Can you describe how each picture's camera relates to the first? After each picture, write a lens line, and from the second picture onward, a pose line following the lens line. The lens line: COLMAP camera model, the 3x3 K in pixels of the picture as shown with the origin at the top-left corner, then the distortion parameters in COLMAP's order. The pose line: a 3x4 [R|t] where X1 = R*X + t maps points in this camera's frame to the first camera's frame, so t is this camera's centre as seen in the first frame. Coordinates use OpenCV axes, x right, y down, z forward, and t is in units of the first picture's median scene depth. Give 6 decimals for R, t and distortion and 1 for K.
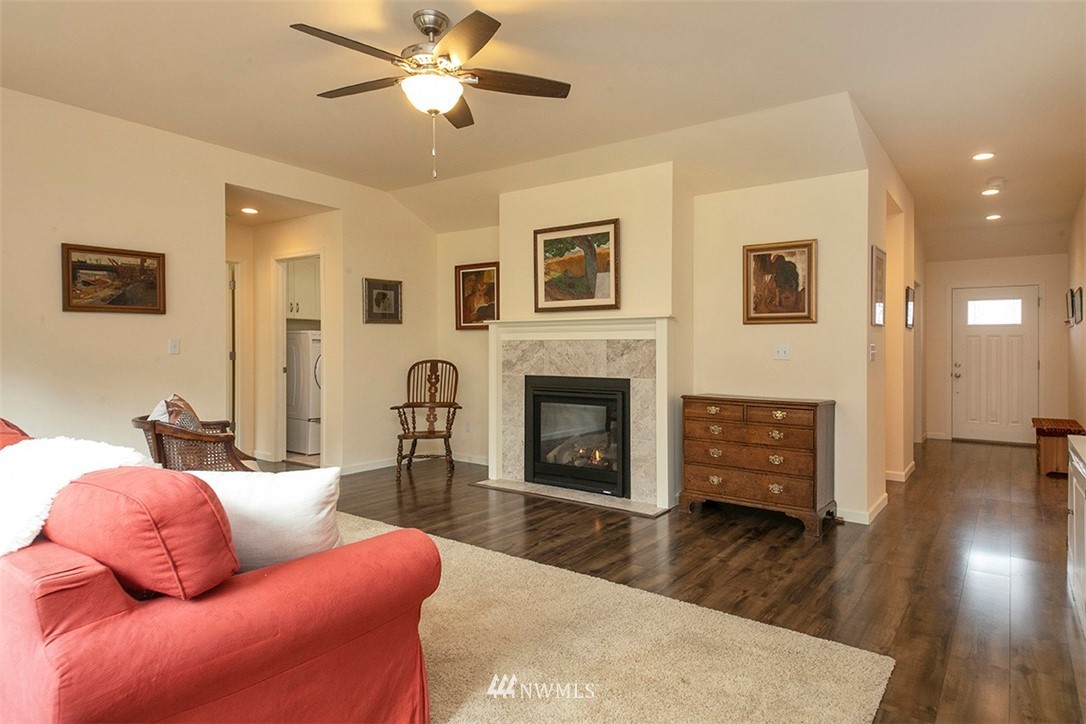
lens RADIAL K [[647.7, 0, 543.4], [0, 647.7, 355.2], [0, 0, 1]] dist [0.001698, 0.000399]
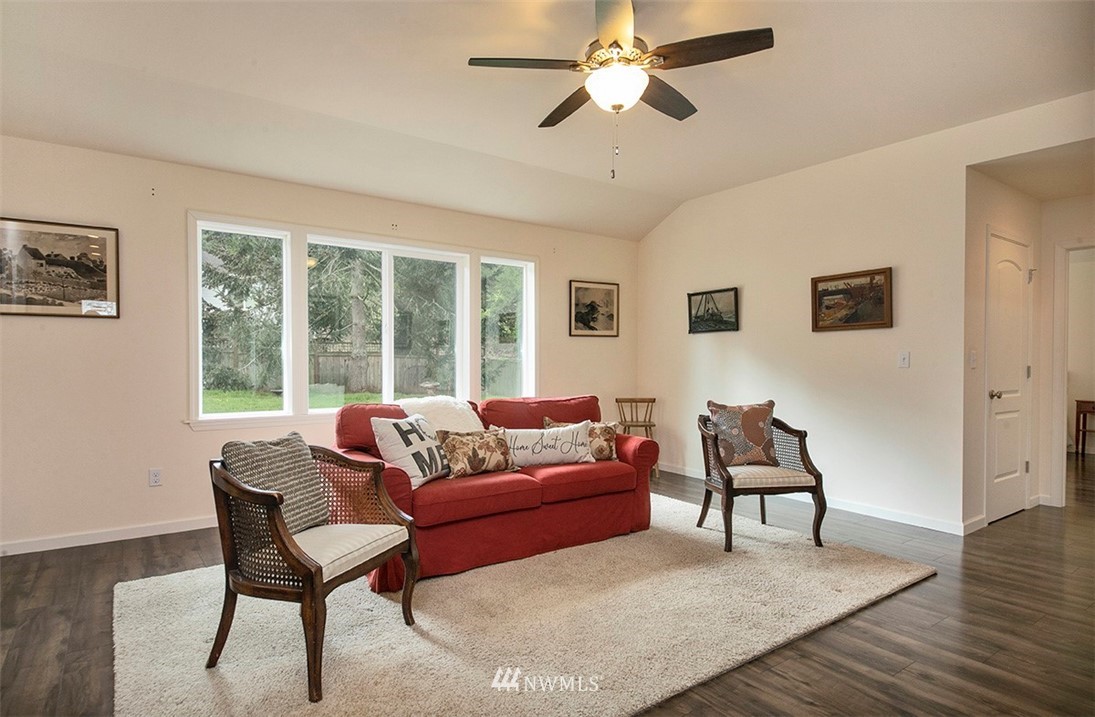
lens RADIAL K [[601.2, 0, 548.3], [0, 601.2, 365.0], [0, 0, 1]] dist [0.000635, 0.000050]
pose [[-0.310585, -0.000003, -0.950546, 0.502533], [-0.012998, 0.999907, 0.004244, -0.002419], [0.950457, 0.013673, -0.310556, 0.846524]]
